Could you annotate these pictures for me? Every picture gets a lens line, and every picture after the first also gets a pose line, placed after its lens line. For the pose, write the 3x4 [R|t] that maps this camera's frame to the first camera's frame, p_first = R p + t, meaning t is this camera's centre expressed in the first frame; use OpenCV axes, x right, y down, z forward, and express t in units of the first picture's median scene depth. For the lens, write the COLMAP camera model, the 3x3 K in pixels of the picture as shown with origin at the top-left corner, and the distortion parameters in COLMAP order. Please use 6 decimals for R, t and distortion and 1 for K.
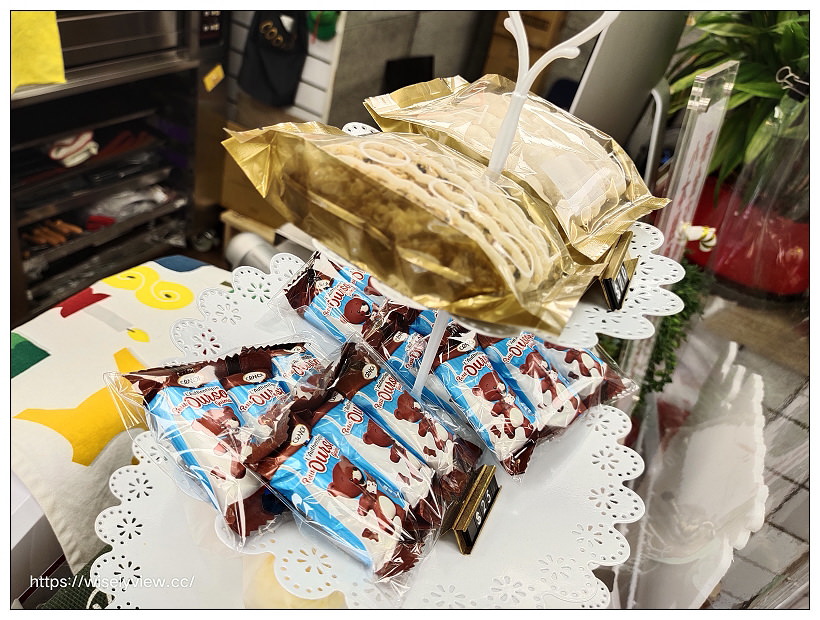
lens RADIAL K [[614.1, 0, 402.1], [0, 614.1, 349.0], [0, 0, 1]] dist [0.033571, -0.038661]
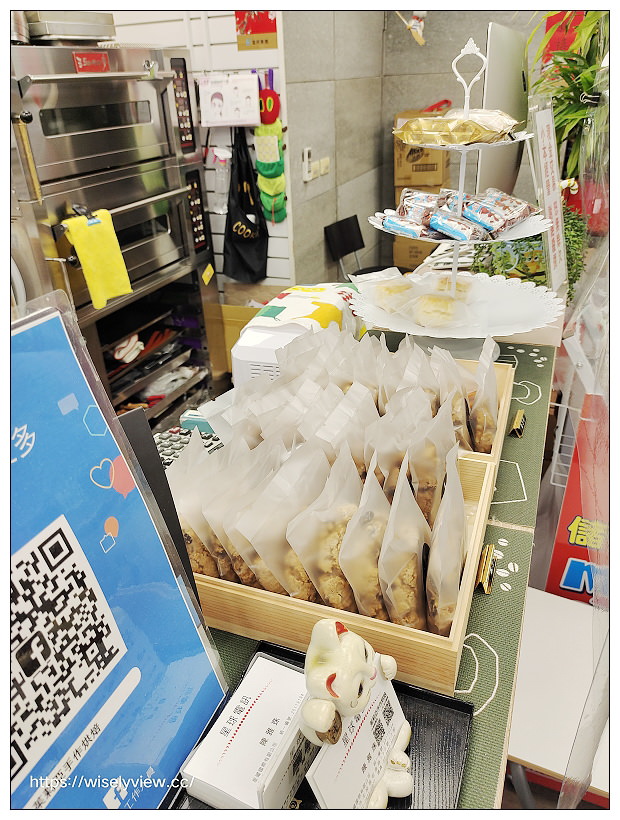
lens RADIAL K [[614.1, 0, 308.5], [0, 614.1, 413.1], [0, 0, 1]] dist [0.033571, -0.038661]
pose [[0.952444, -0.294448, -0.078433, -0.085947], [0.274771, 0.941183, -0.196661, 0.164979], [0.131726, 0.165757, 0.977329, -0.218343]]
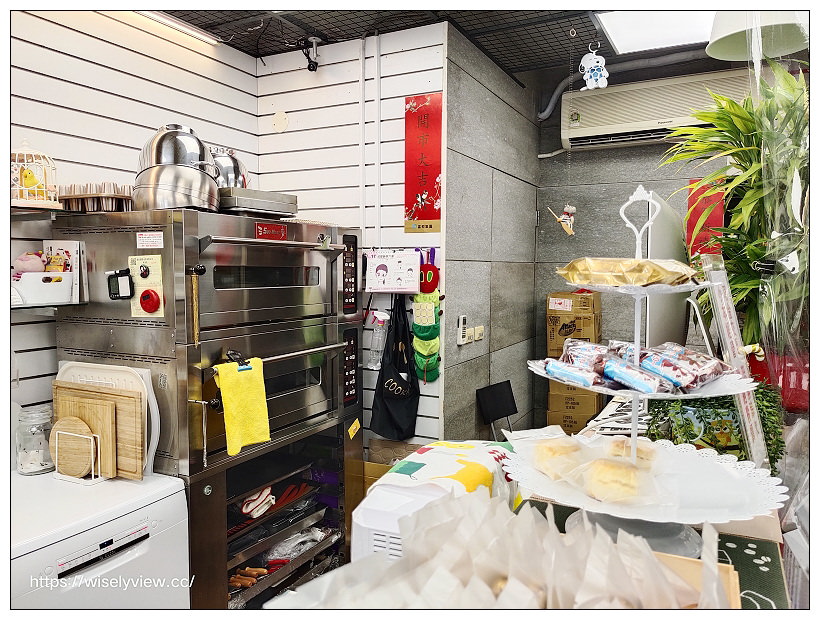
lens RADIAL K [[614.1, 0, 411.7], [0, 614.1, 308.5], [0, 0, 1]] dist [0.033571, -0.038661]
pose [[0.967177, -0.251927, -0.033200, -0.085909], [0.184486, 0.786017, -0.590035, 0.145594], [0.174742, 0.564544, 0.806694, -0.154740]]
